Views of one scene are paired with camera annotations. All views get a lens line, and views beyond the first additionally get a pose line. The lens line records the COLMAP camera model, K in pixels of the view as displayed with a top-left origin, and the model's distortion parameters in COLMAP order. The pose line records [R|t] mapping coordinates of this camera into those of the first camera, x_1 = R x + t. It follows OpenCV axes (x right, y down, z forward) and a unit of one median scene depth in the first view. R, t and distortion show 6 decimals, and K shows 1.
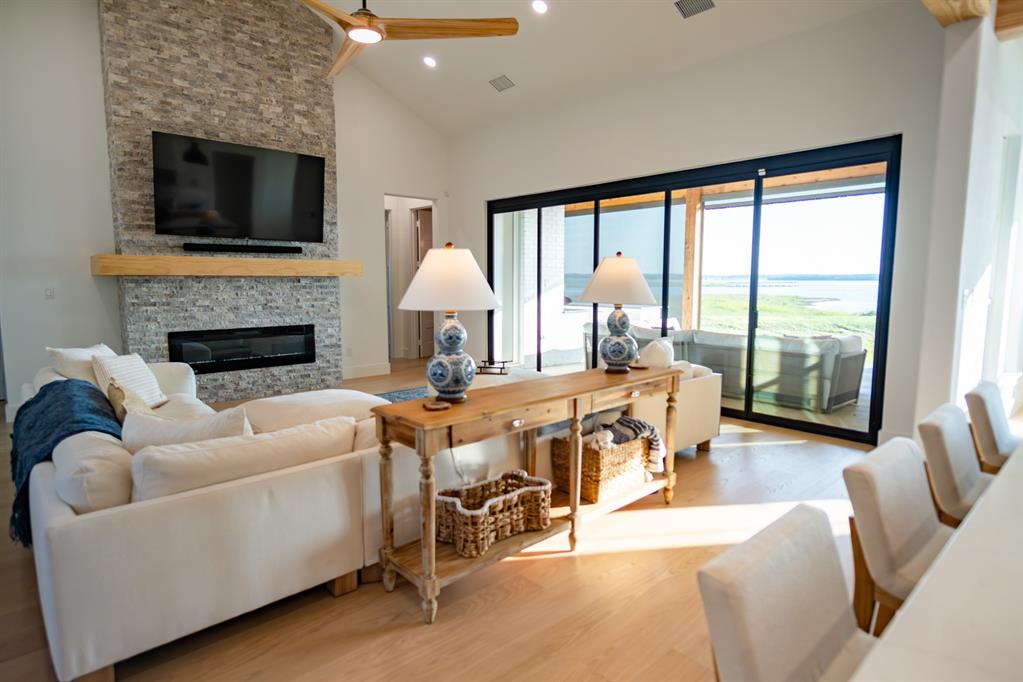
lens RADIAL K [[557.1, 0, 509.3], [0, 557.1, 337.6], [0, 0, 1]] dist [0.001590, 0.002315]
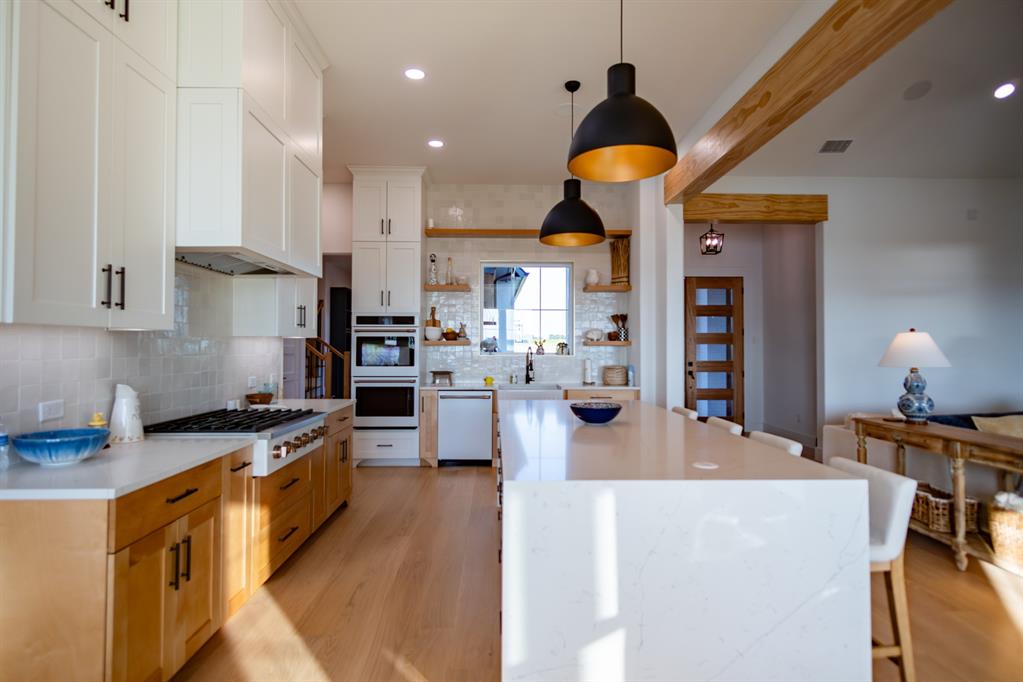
lens RADIAL K [[542.0, 0, 511.5], [0, 542.0, 341.0], [0, 0, 1]] dist [0.013408, 0.000240]
pose [[-0.646100, -0.008709, -0.763203, 0.794132], [-0.080732, 0.995105, 0.056989, -0.051865], [0.758971, 0.098435, -0.643641, 0.460983]]
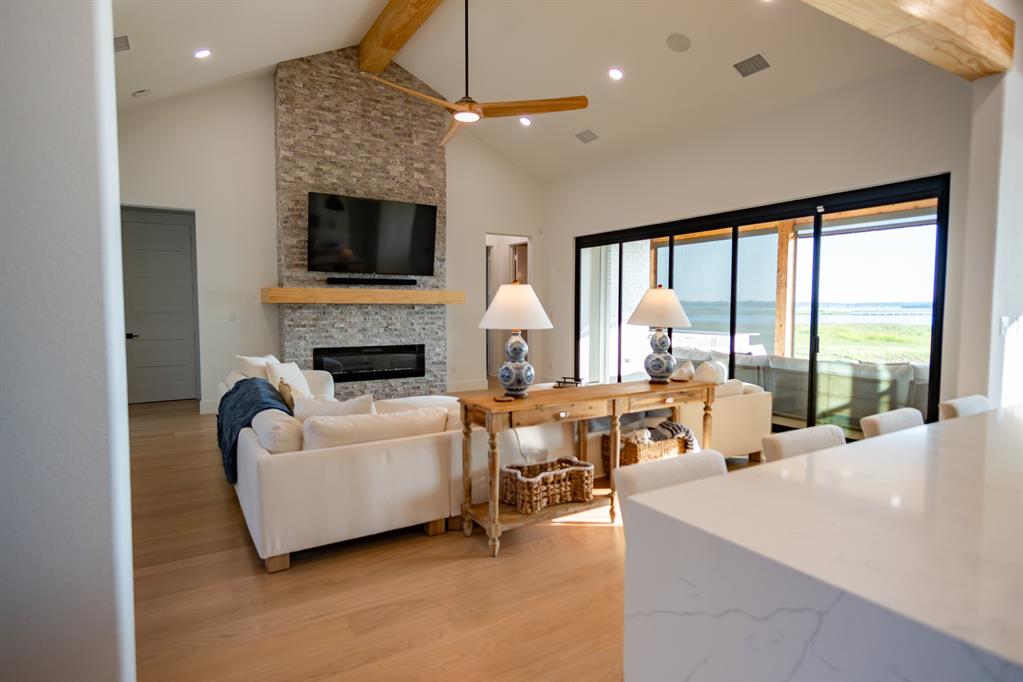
lens RADIAL K [[546.3, 0, 510.7], [0, 546.3, 337.7], [0, 0, 1]] dist [0.003023, 0.000747]
pose [[0.982622, 0.012133, -0.185221, 0.052181], [-0.020938, 0.998738, -0.045651, 0.012984], [0.184434, 0.048736, 0.981636, -0.125046]]
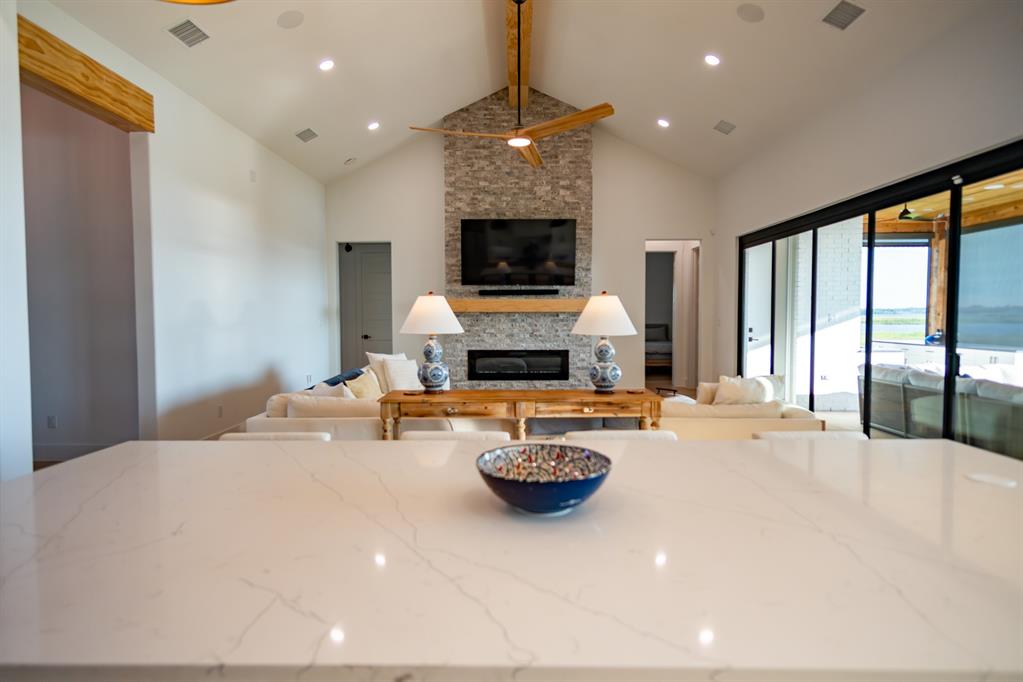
lens RADIAL K [[546.3, 0, 510.7], [0, 546.3, 337.7], [0, 0, 1]] dist [0.003023, 0.000747]
pose [[0.731886, 0.027177, -0.680885, 0.452510], [-0.068315, 0.997097, -0.033634, -0.001138], [0.677994, 0.071131, 0.731618, 0.007373]]
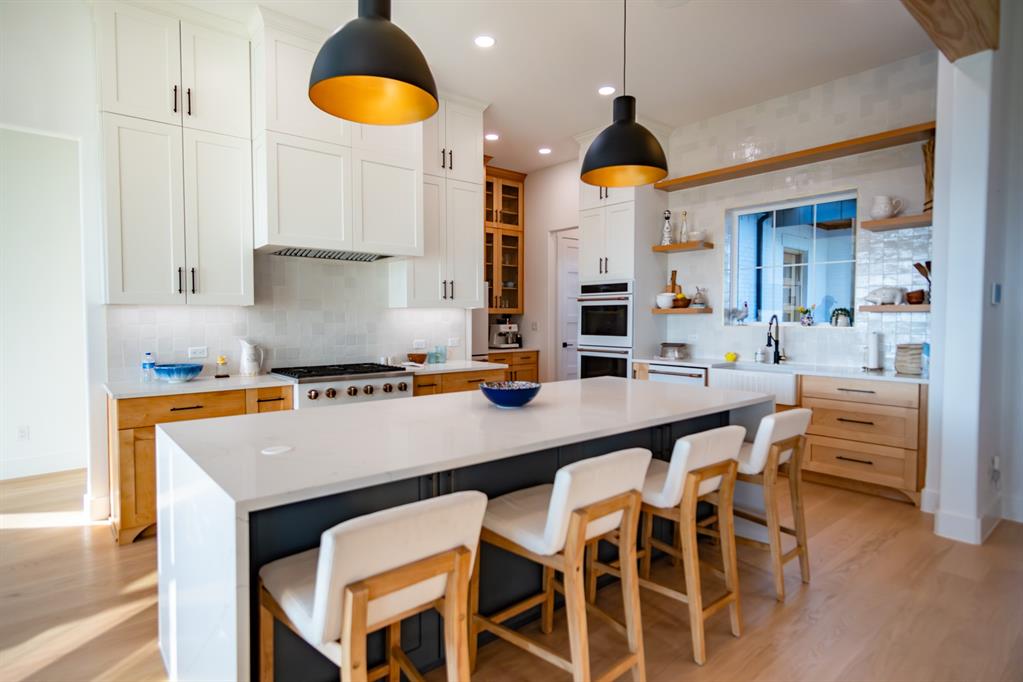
lens RADIAL K [[546.3, 0, 510.7], [0, 546.3, 337.7], [0, 0, 1]] dist [0.003023, 0.000747]
pose [[-0.999364, 0.001791, 0.035622, 0.307424], [0.006820, 0.989907, 0.141556, -0.066395], [-0.035009, 0.141709, -0.989289, 0.624800]]
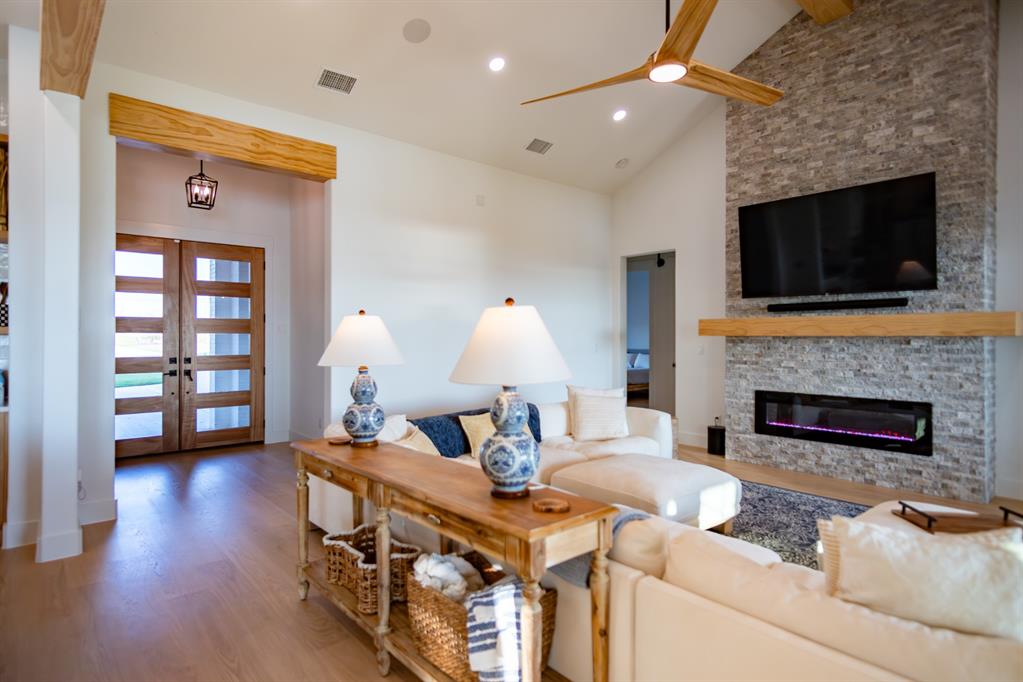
lens RADIAL K [[557.1, 0, 509.3], [0, 557.1, 337.6], [0, 0, 1]] dist [0.001590, 0.002315]
pose [[-0.027190, -0.000115, -0.999630, 0.436535], [-0.105857, 0.994377, 0.002765, -0.059767], [0.994010, 0.105893, -0.027049, 0.543344]]
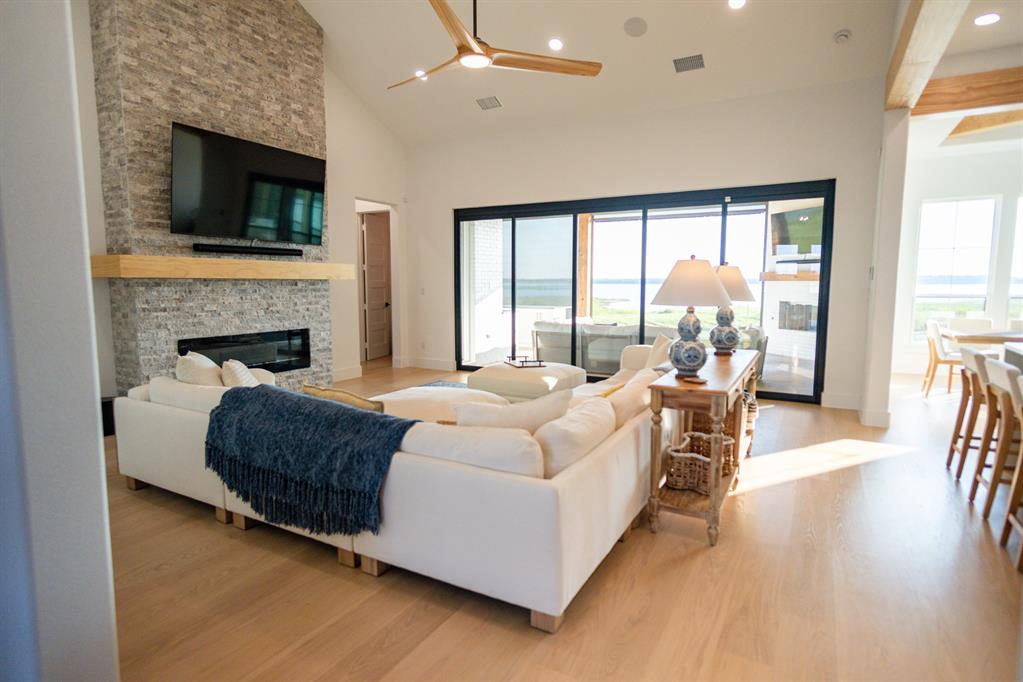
lens RADIAL K [[546.3, 0, 510.7], [0, 546.3, 337.7], [0, 0, 1]] dist [0.003023, 0.000747]
pose [[0.949081, -0.030510, 0.313552, -0.363497], [0.031735, 0.999496, 0.001198, 0.002901], [-0.313430, 0.008814, 0.949570, -0.027803]]
